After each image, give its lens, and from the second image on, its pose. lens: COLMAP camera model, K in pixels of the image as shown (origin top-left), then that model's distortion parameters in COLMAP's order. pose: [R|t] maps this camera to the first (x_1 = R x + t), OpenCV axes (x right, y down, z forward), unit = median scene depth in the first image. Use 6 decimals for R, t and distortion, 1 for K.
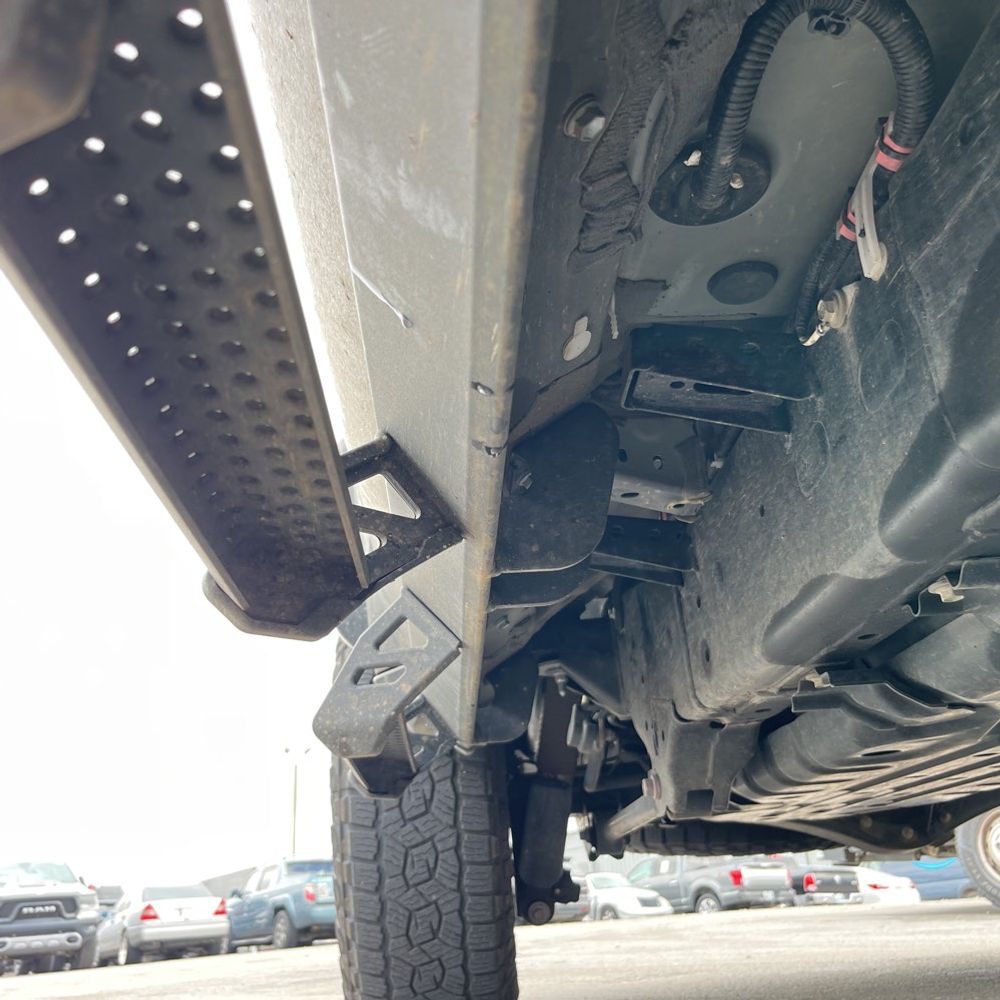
lens RADIAL K [[1022.6, 0, 498.6], [0, 1022.6, 499.1], [0, 0, 1]] dist [0.026199, 0.000000]
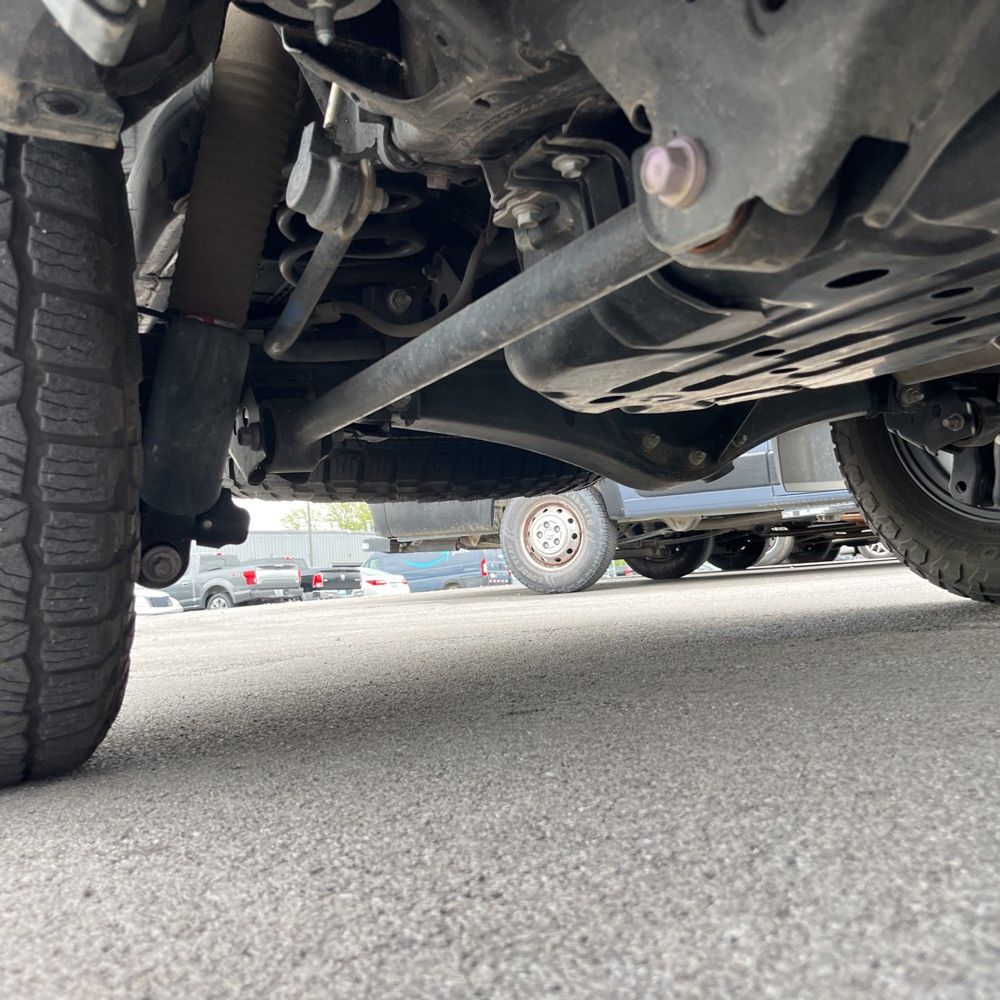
lens RADIAL K [[1022.6, 0, 503.9], [0, 1022.6, 499.1], [0, 0, 1]] dist [0.026199, 0.000000]
pose [[0.893342, 0.021309, 0.448872, -0.043081], [-0.141965, 0.961103, 0.236911, 0.204050], [-0.426364, -0.275367, 0.861619, 0.439534]]
